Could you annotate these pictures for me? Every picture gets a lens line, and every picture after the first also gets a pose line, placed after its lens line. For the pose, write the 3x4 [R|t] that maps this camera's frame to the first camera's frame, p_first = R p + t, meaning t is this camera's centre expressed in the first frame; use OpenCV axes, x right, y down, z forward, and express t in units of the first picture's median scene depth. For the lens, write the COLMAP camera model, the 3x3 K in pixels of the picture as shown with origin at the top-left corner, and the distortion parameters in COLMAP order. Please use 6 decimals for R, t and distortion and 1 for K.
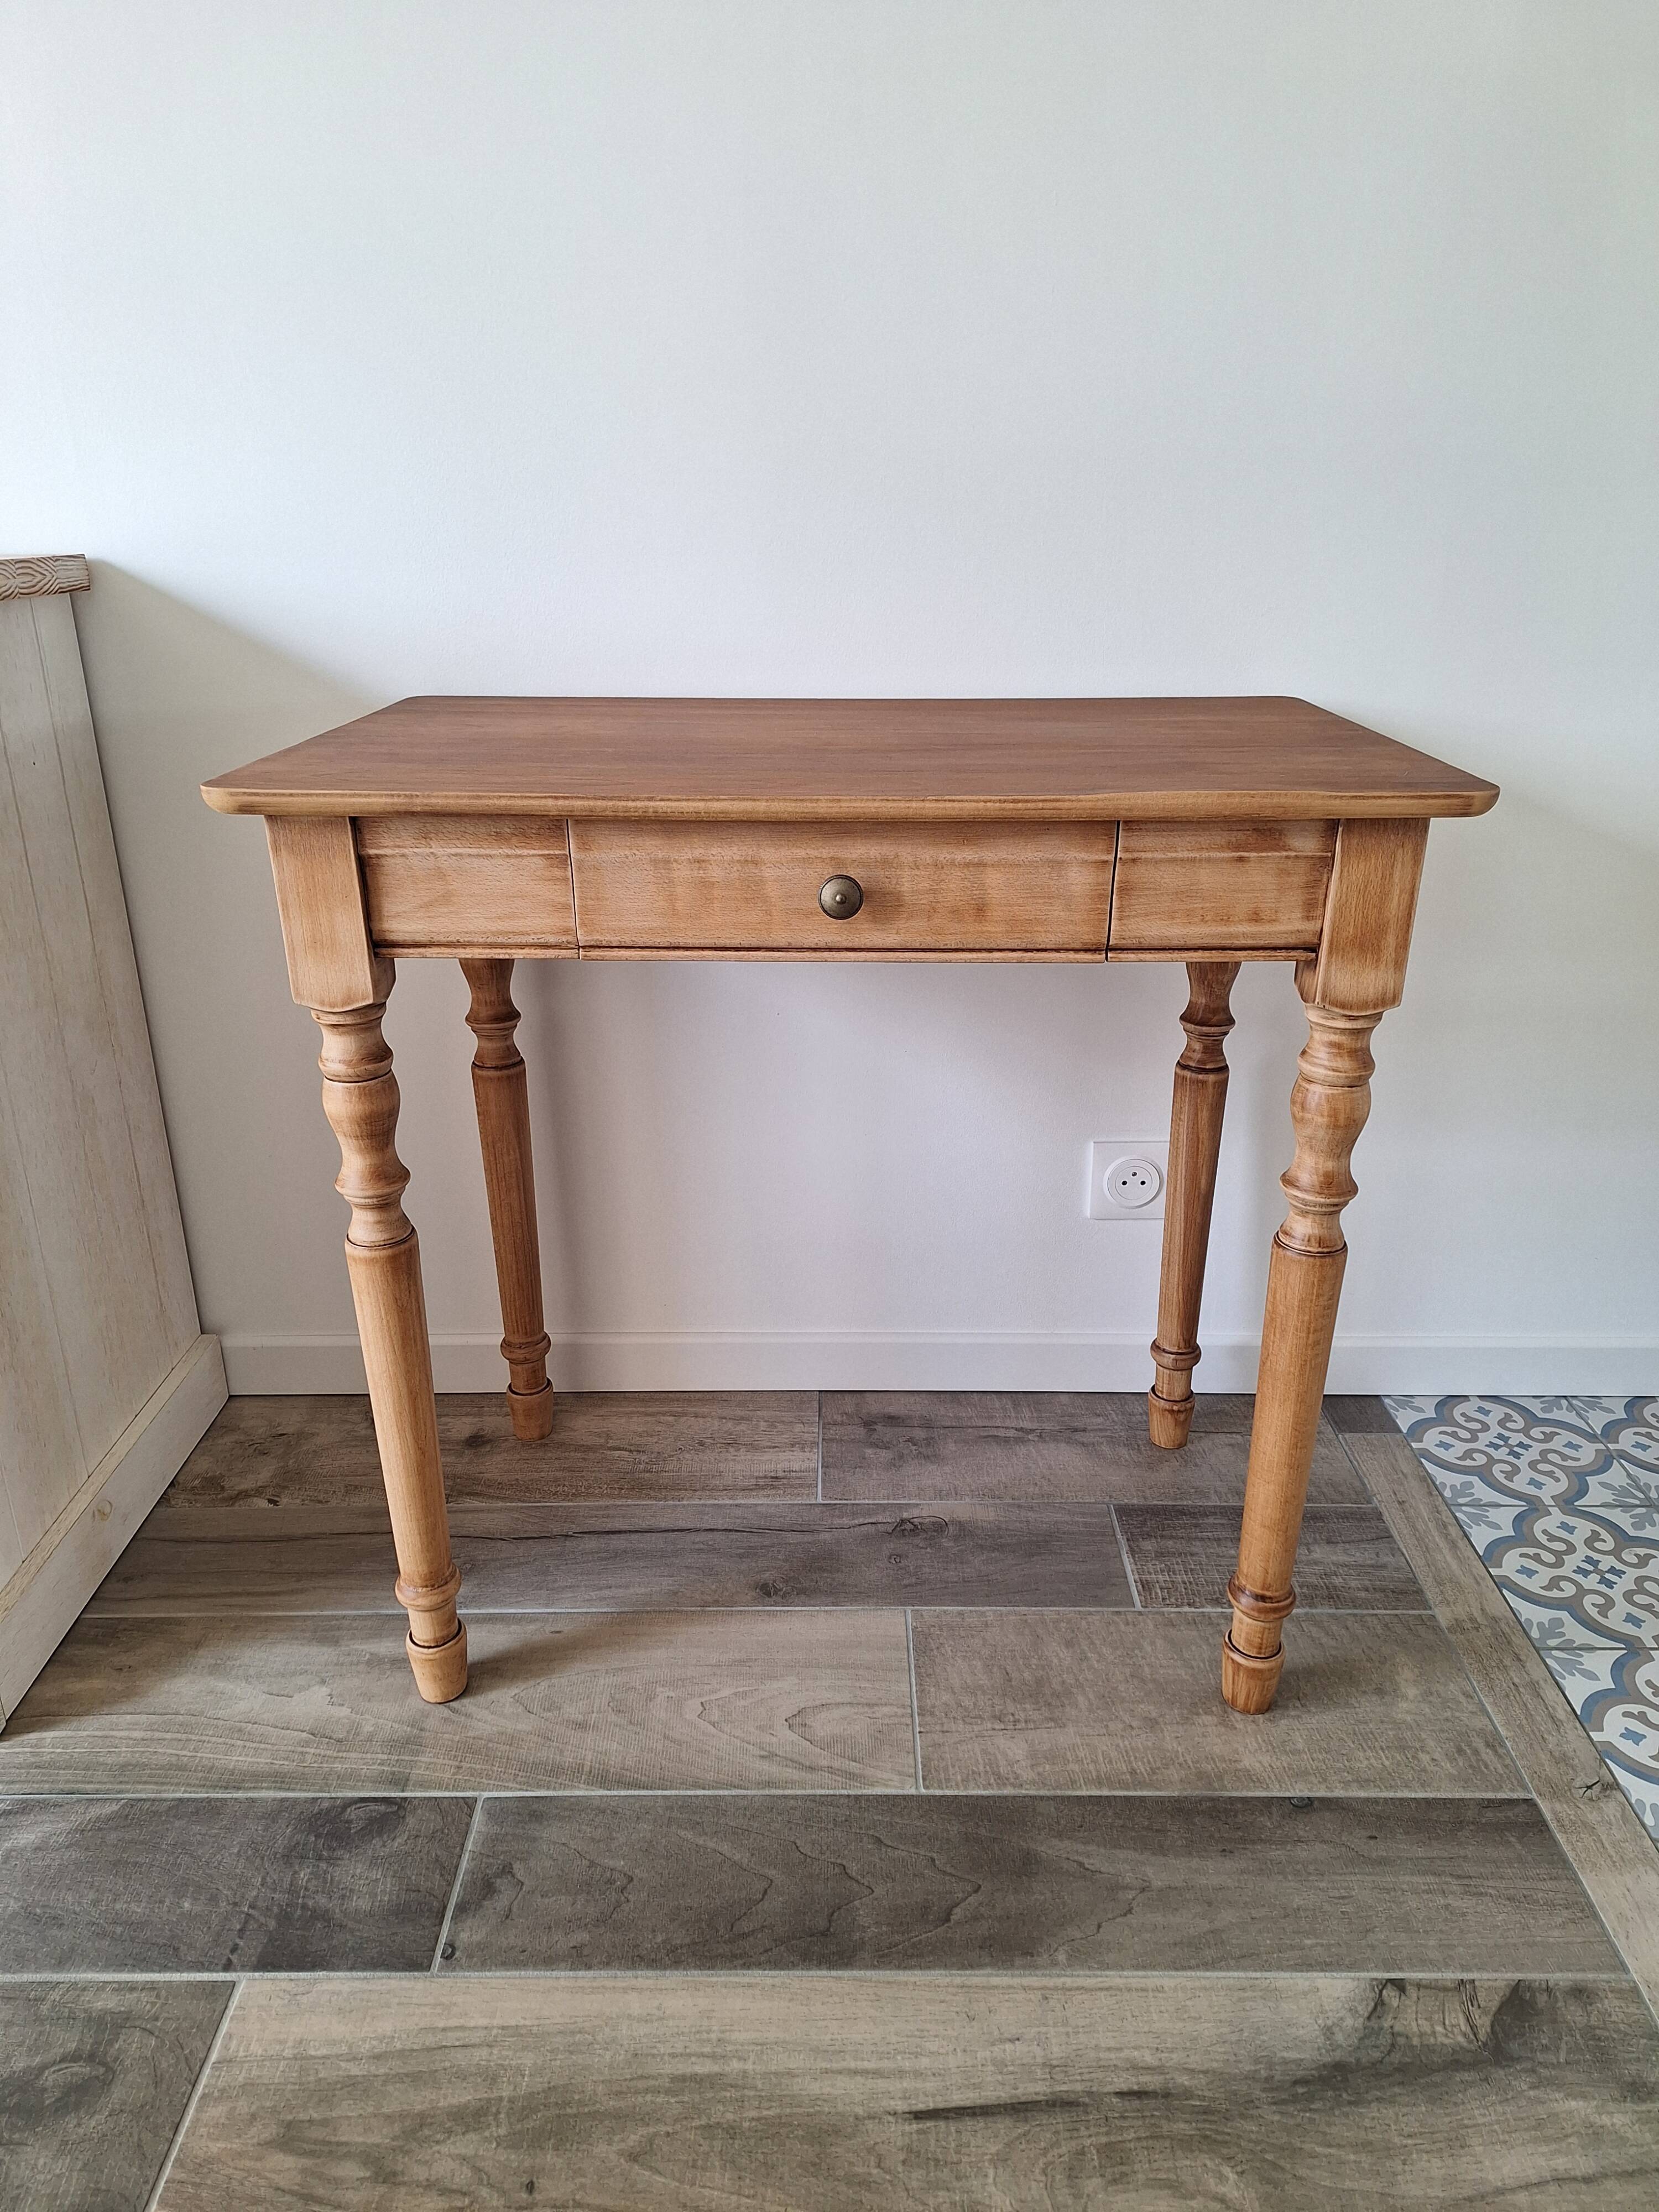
lens RADIAL K [[1560.9, 0, 844.6], [0, 1560.9, 1111.2], [0, 0, 1]] dist [0.034099, -0.031024]
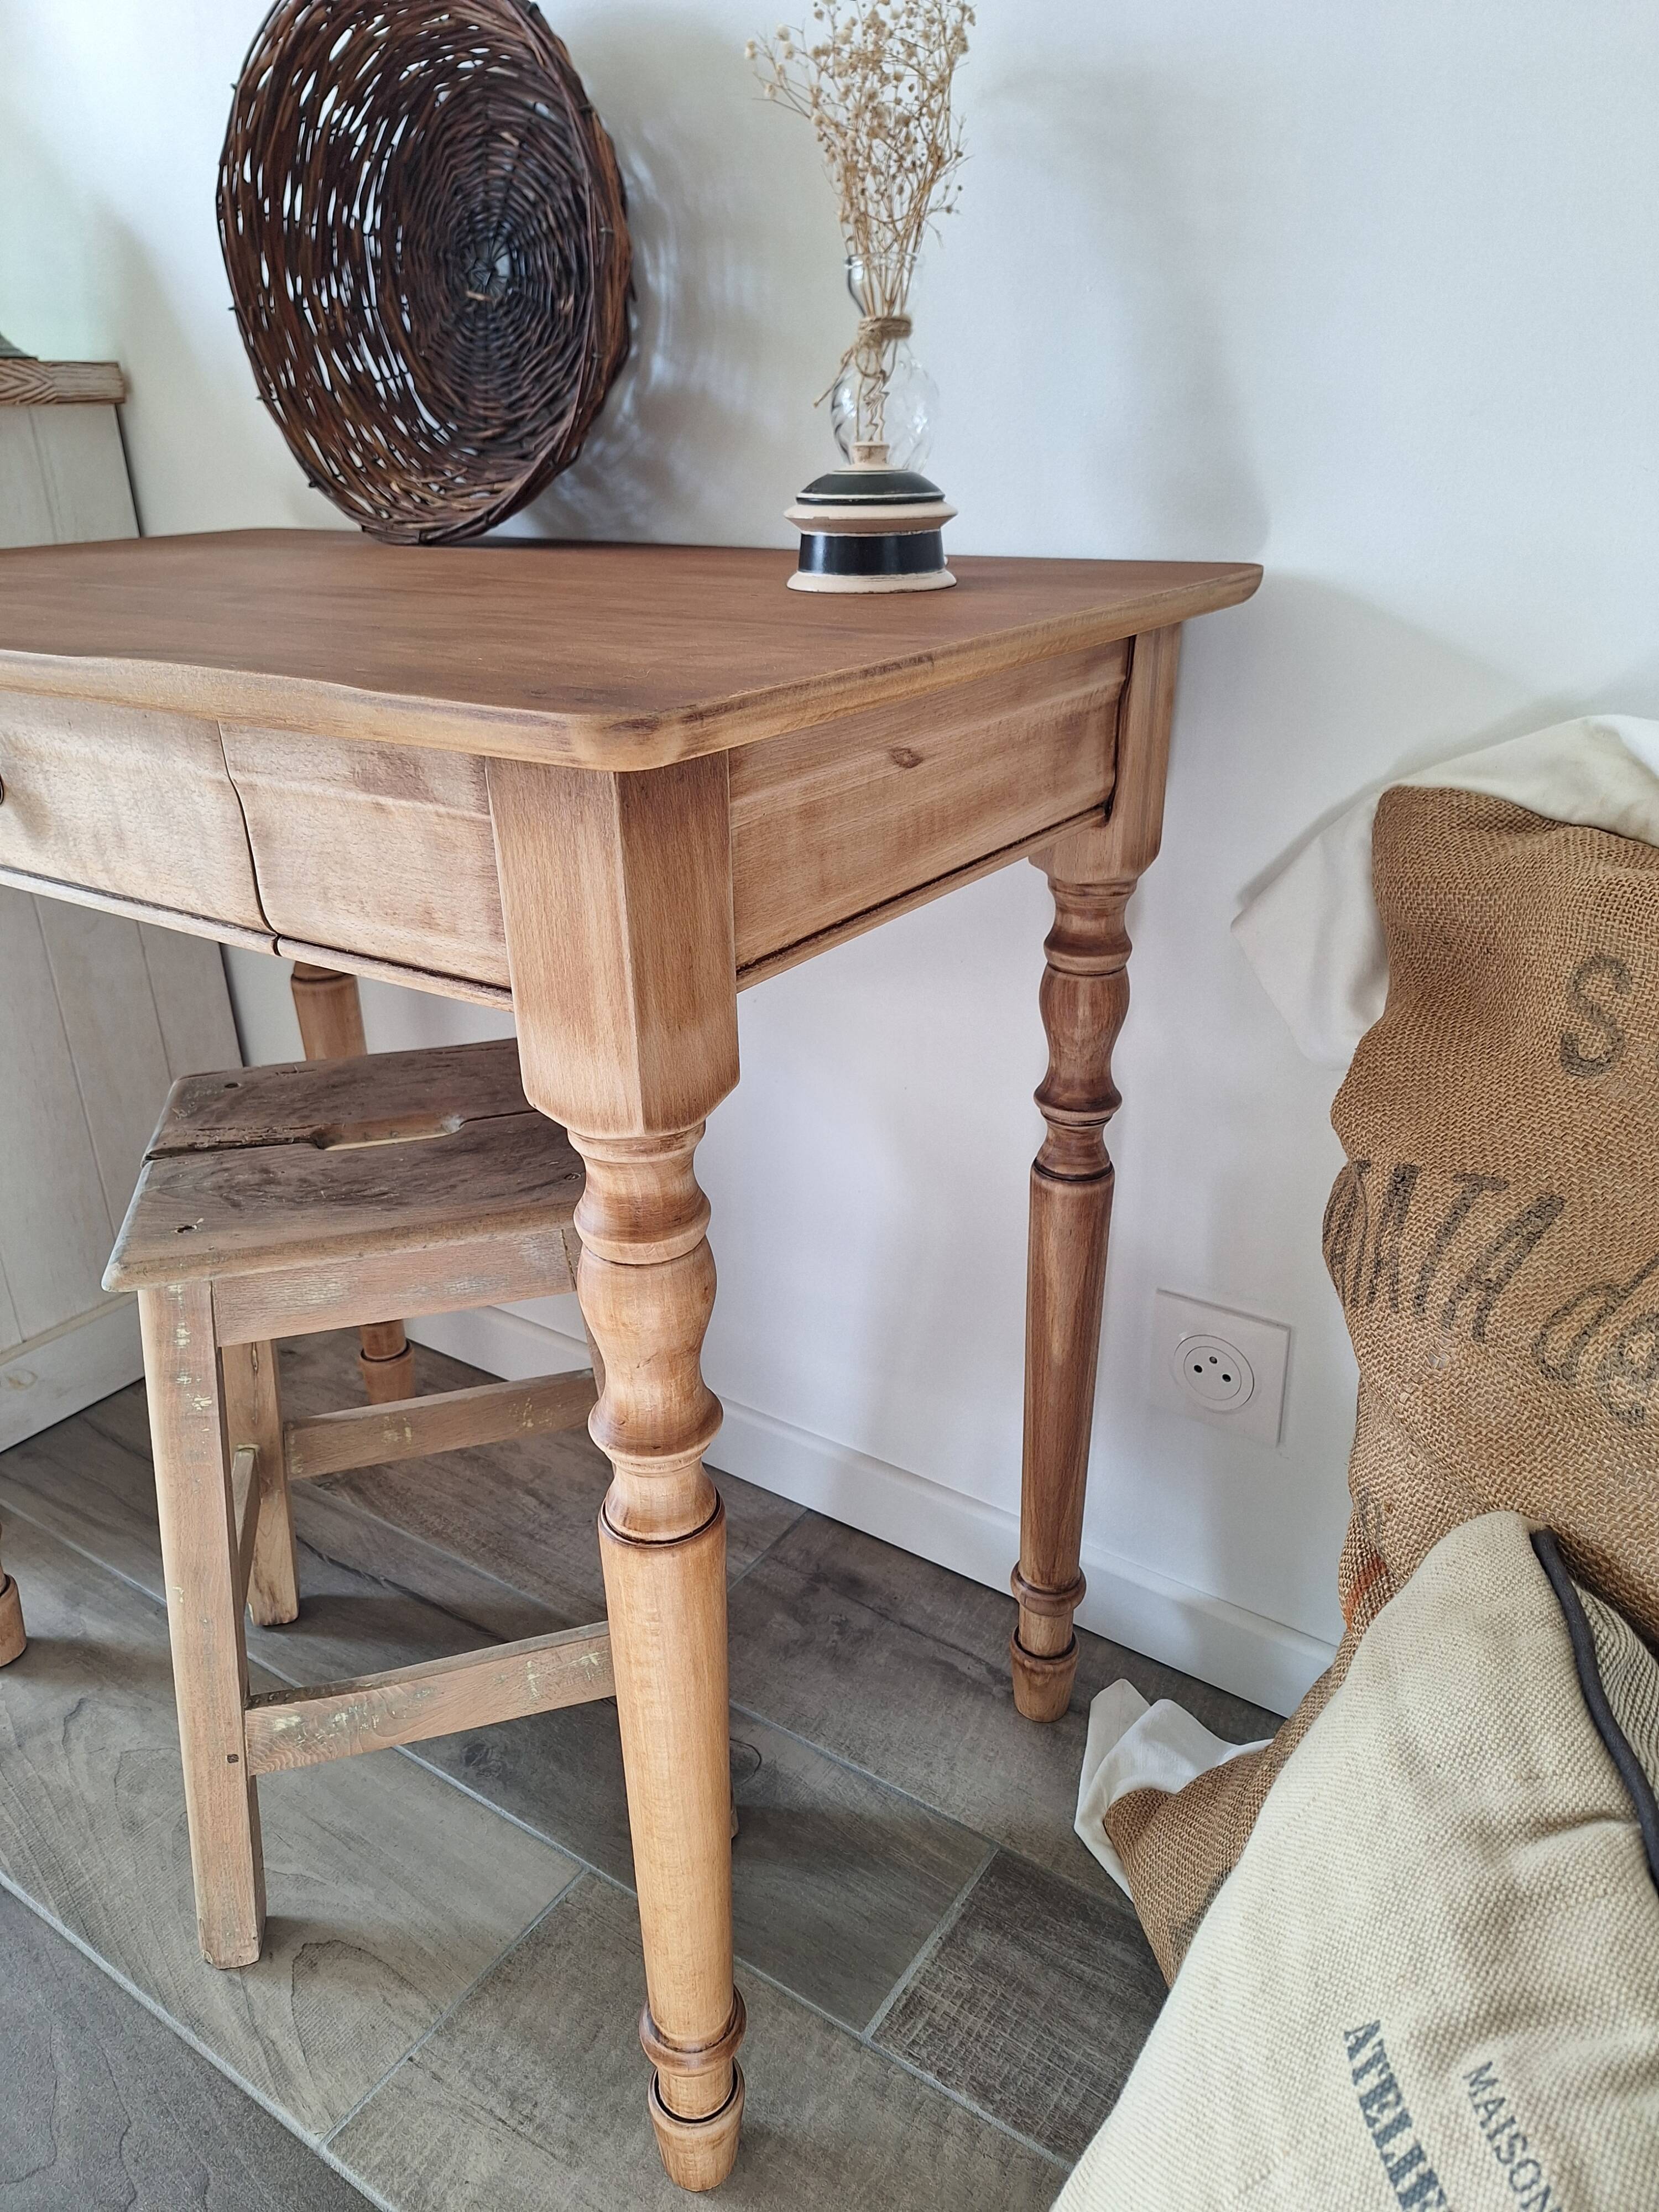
lens RADIAL K [[1562.5, 0, 843.1], [0, 1562.5, 1128.5], [0, 0, 1]] dist [0.057338, -0.063279]
pose [[0.825429, 0.222386, -0.518856, 0.522391], [-0.191690, 0.974939, 0.112915, -0.130867], [0.530963, 0.006256, 0.847372, 0.555538]]
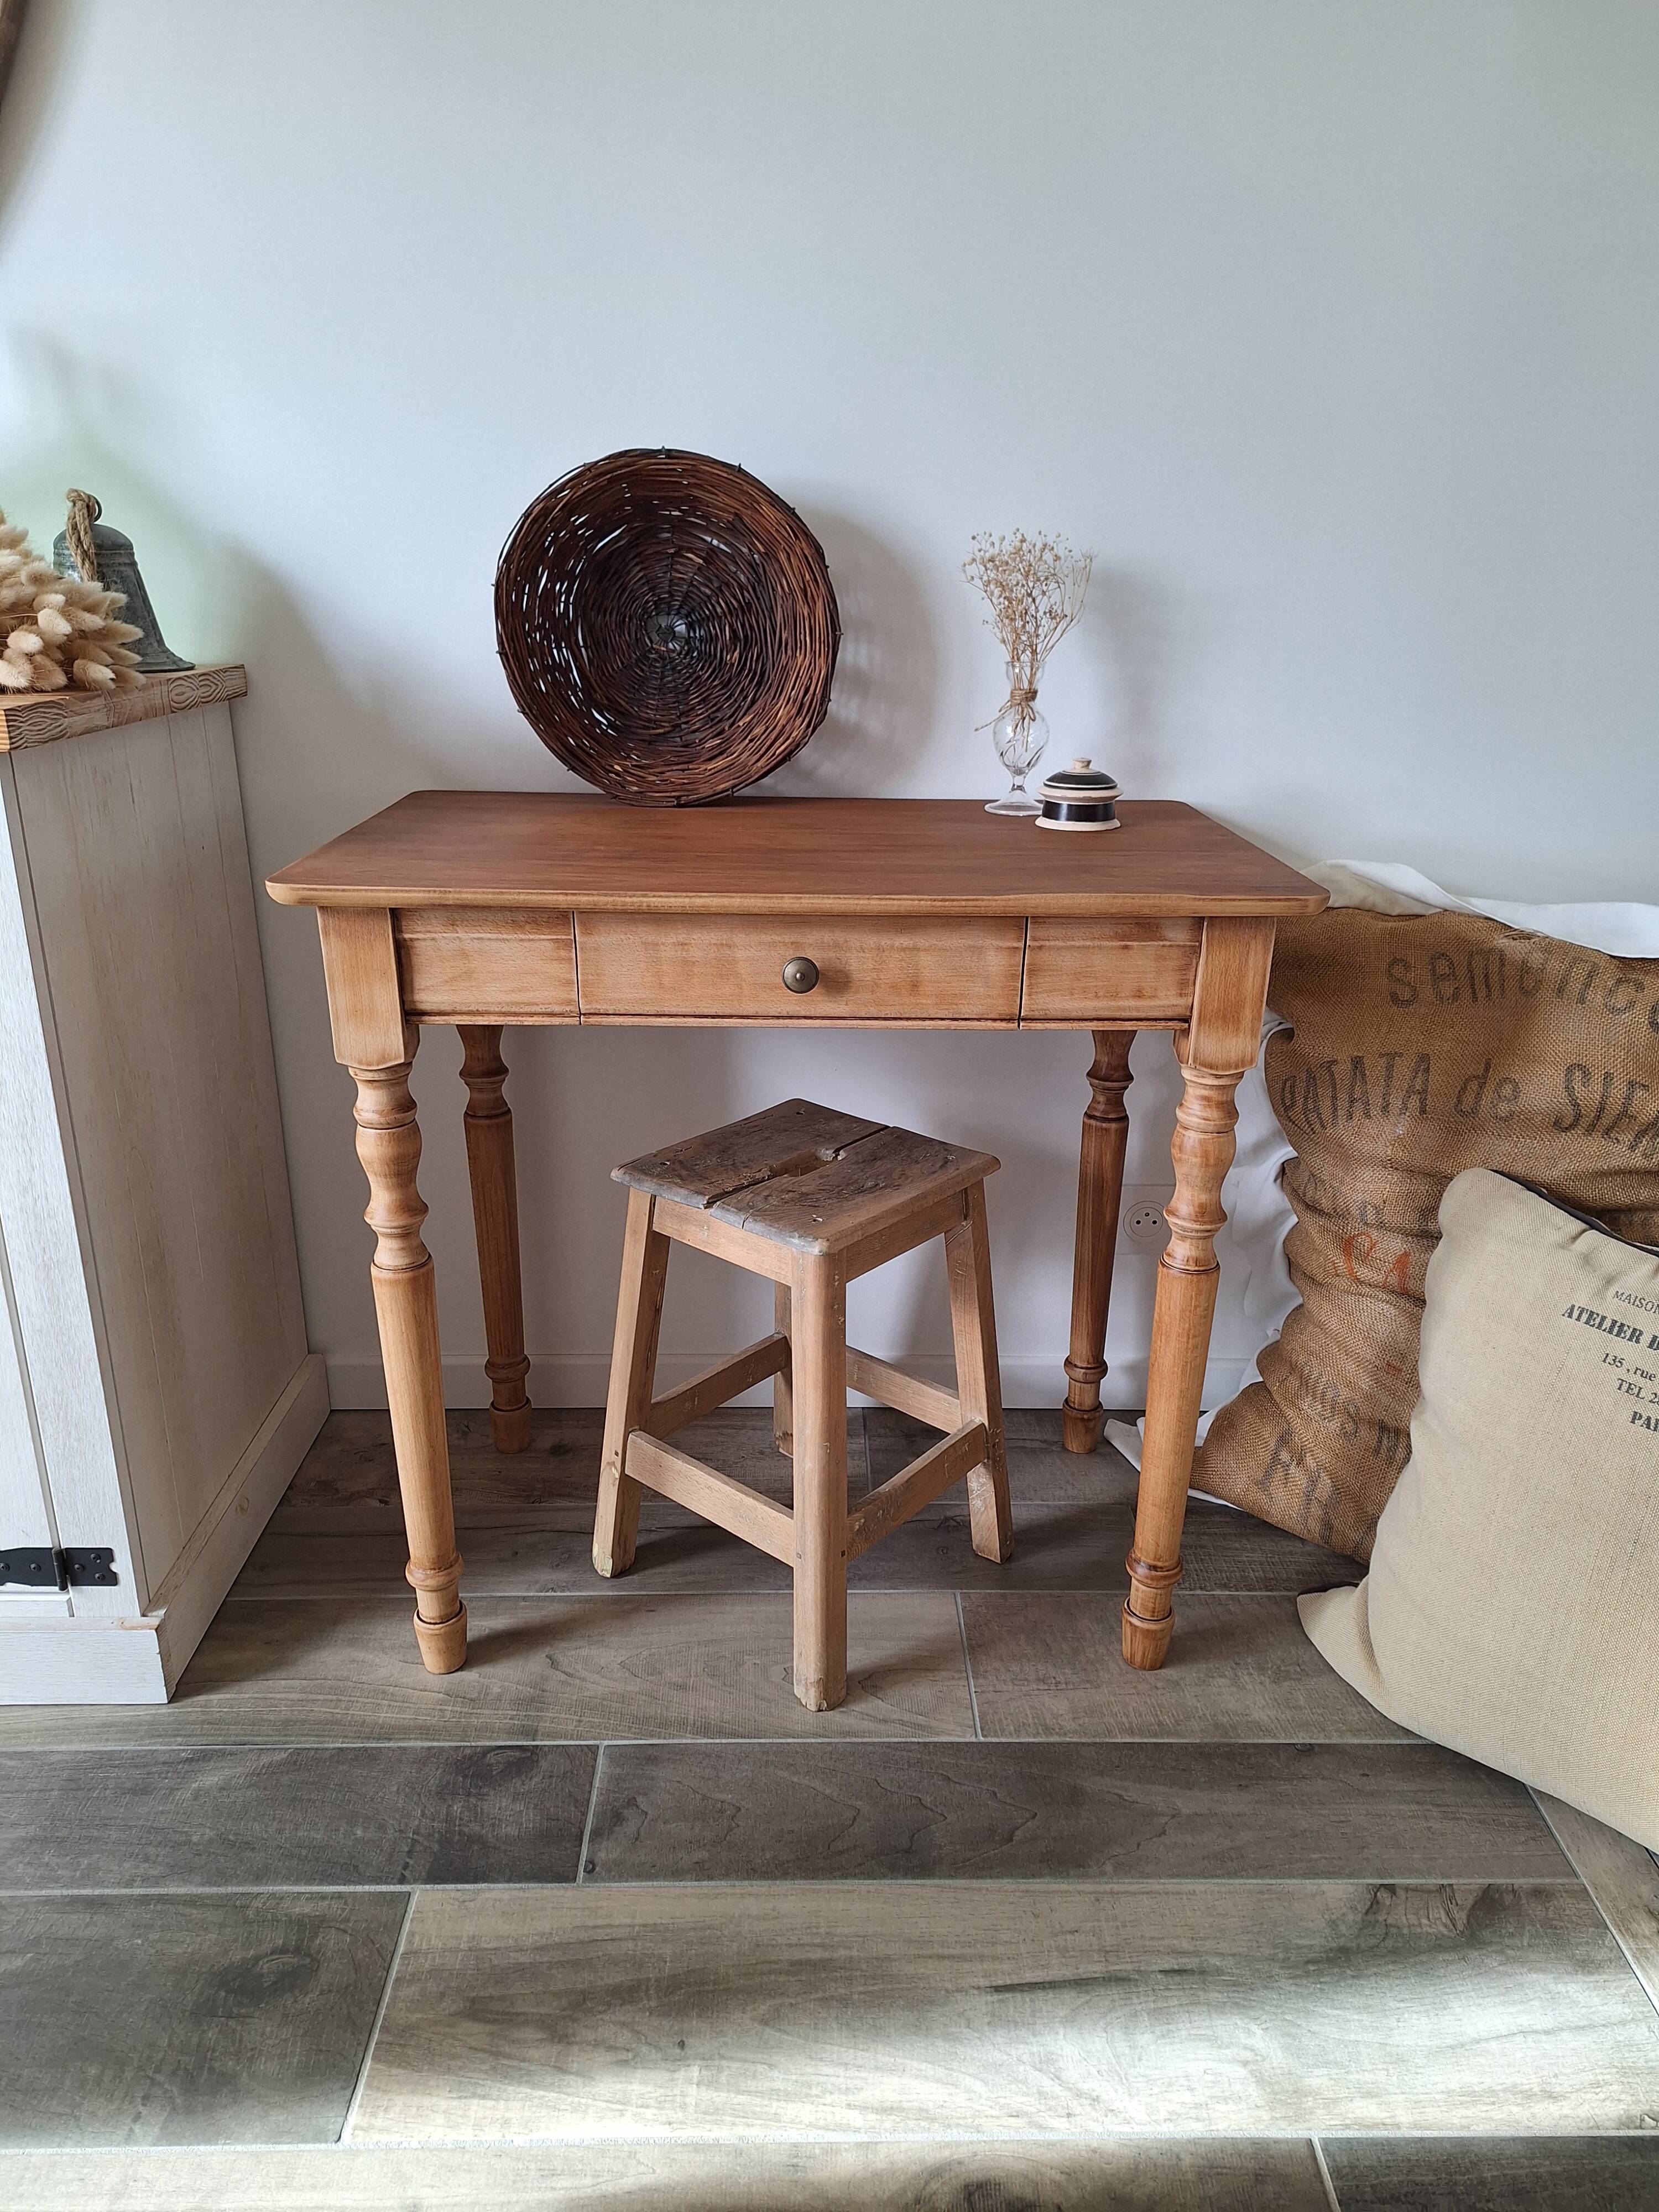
lens RADIAL K [[1562.5, 0, 850.8], [0, 1562.5, 1122.1], [0, 0, 1]] dist [0.057338, -0.063279]
pose [[0.999500, 0.008655, 0.030404, -0.091042], [-0.007901, 0.999661, -0.024813, 0.004634], [-0.030609, 0.024561, 0.999230, -0.186353]]
